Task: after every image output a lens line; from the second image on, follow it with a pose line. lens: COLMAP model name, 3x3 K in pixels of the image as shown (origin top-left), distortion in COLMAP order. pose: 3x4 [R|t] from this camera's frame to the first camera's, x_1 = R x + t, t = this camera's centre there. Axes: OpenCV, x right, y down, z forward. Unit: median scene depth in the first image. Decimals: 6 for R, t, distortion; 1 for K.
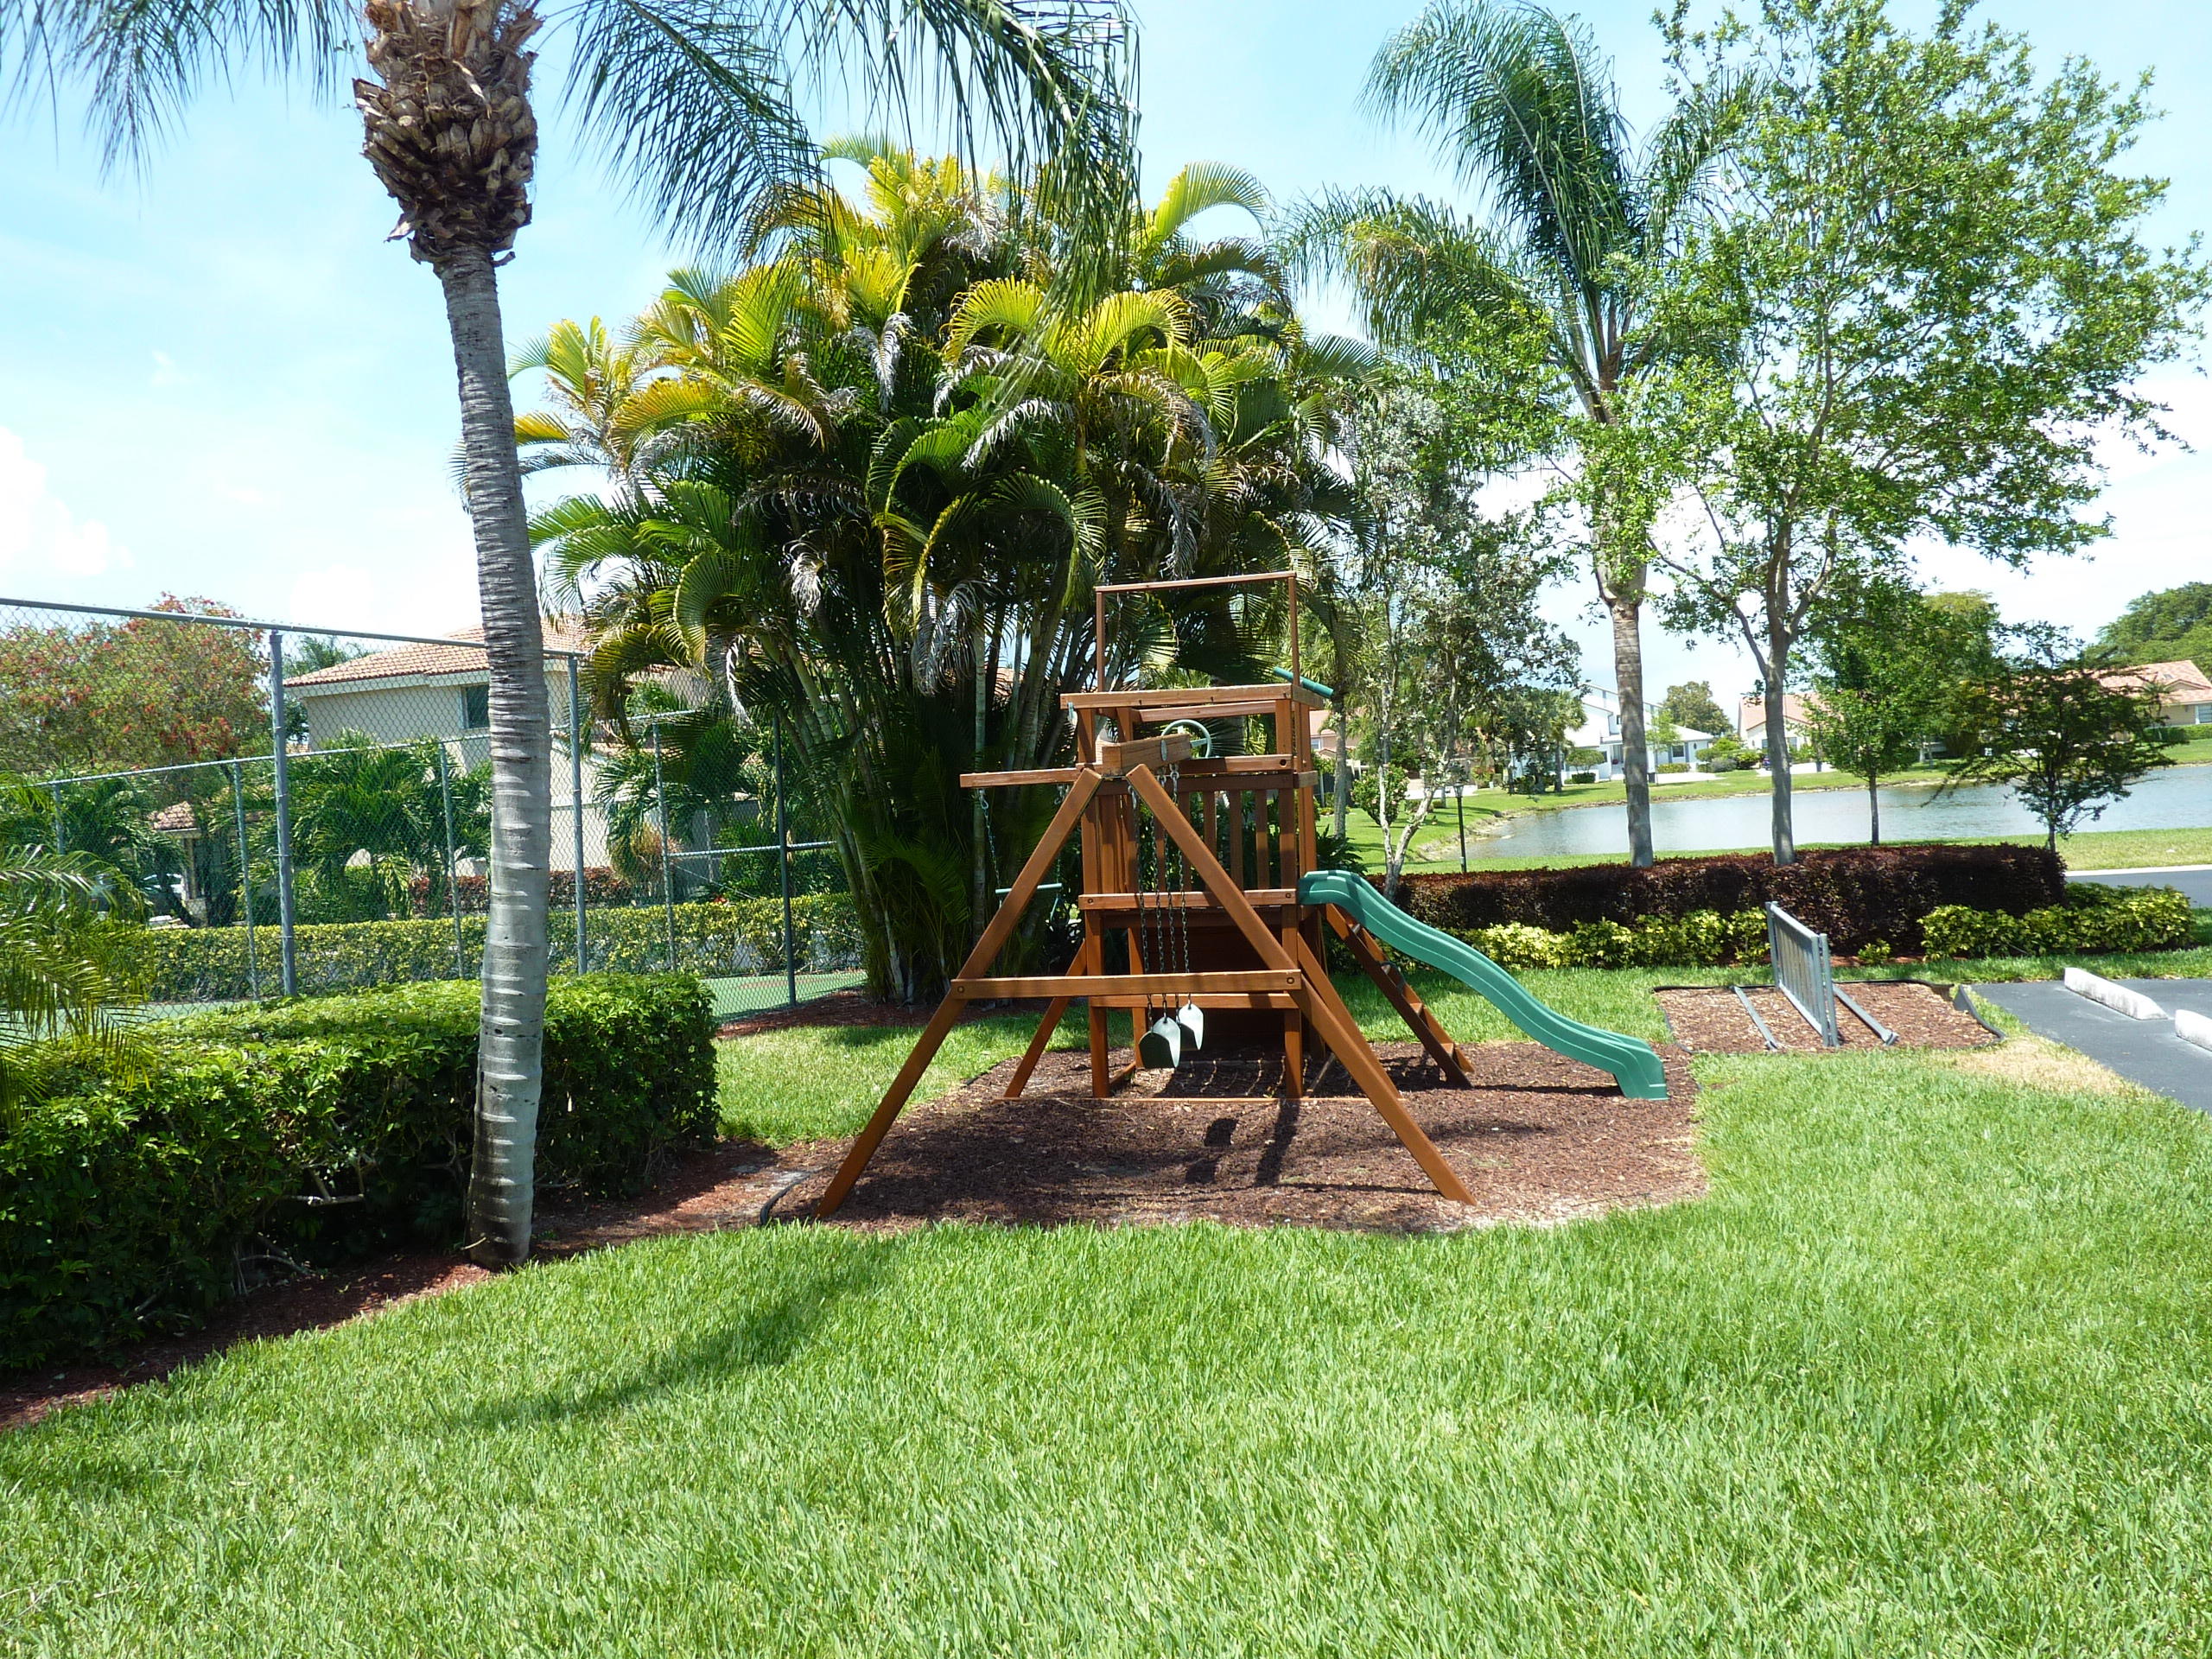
lens RADIAL K [[1645.1, 0, 1106.0], [0, 1645.1, 829.5], [0, 0, 1]] dist [-0.042804, 0.035295]
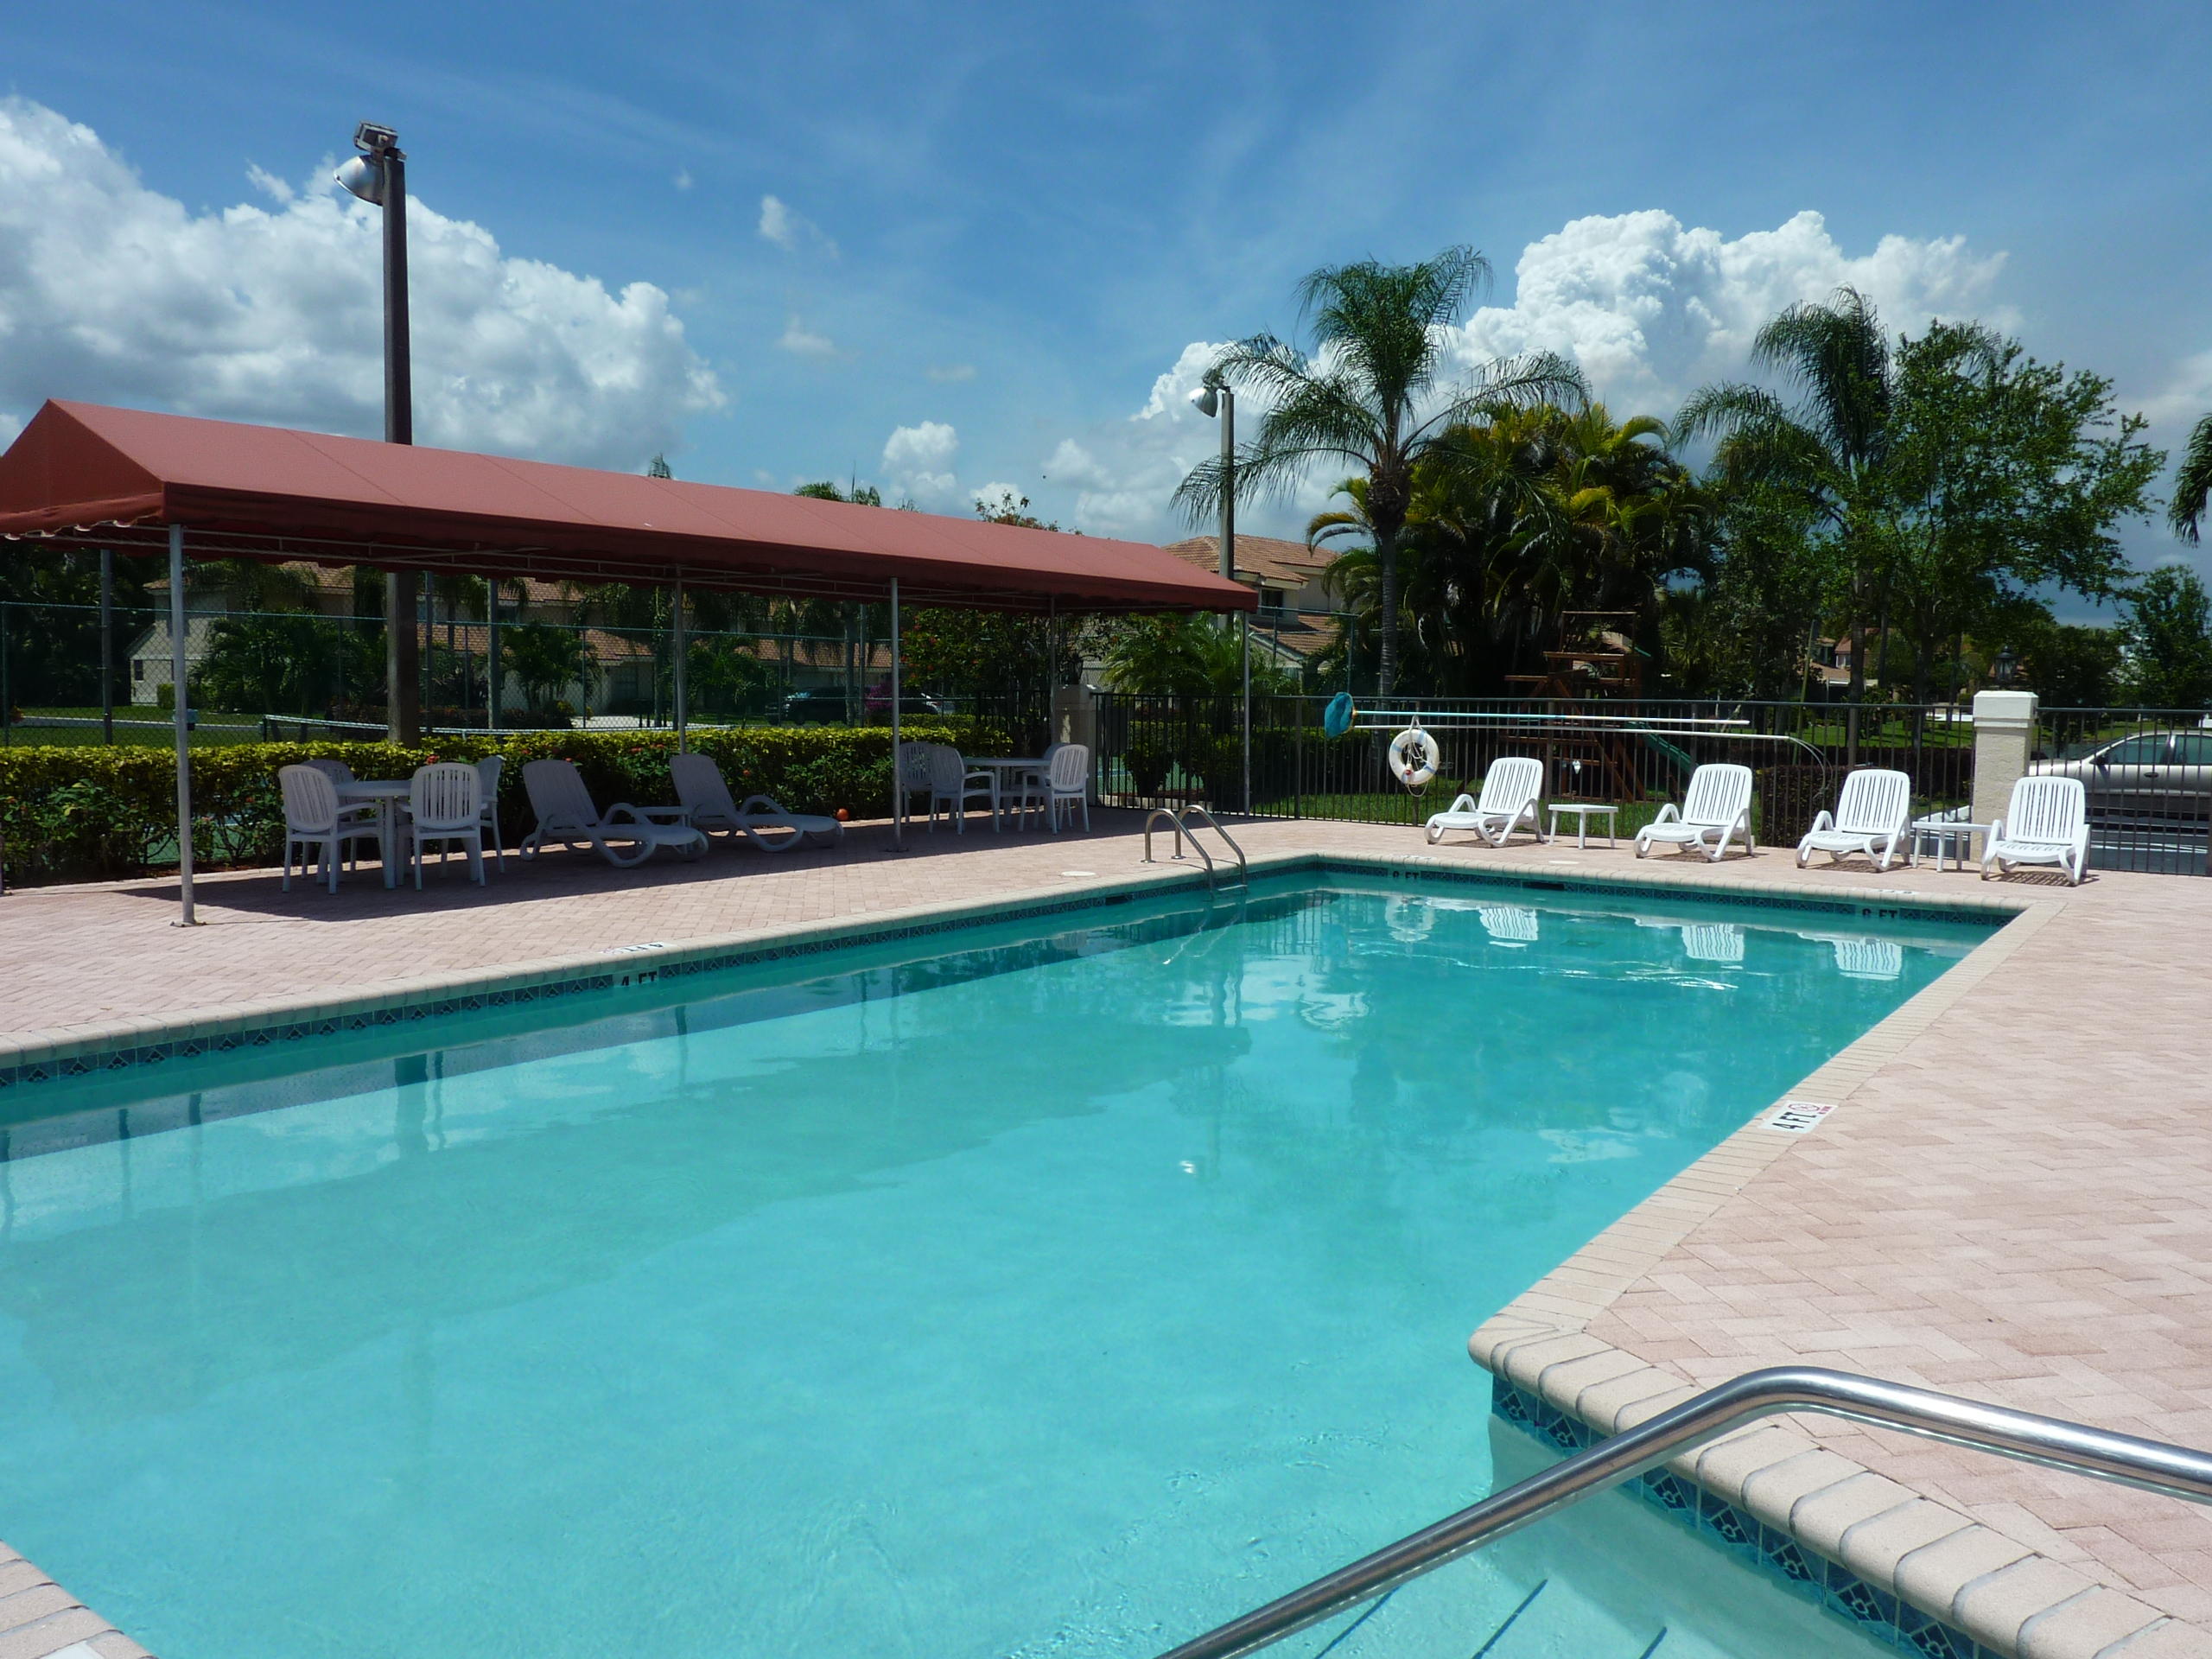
lens RADIAL K [[1645.1, 0, 1106.0], [0, 1645.1, 829.5], [0, 0, 1]] dist [-0.042804, 0.035295]
pose [[0.944093, 0.101631, -0.313623, 0.146436], [-0.077734, 0.993099, 0.087816, 0.031845], [0.320384, -0.058527, 0.945478, -1.615051]]
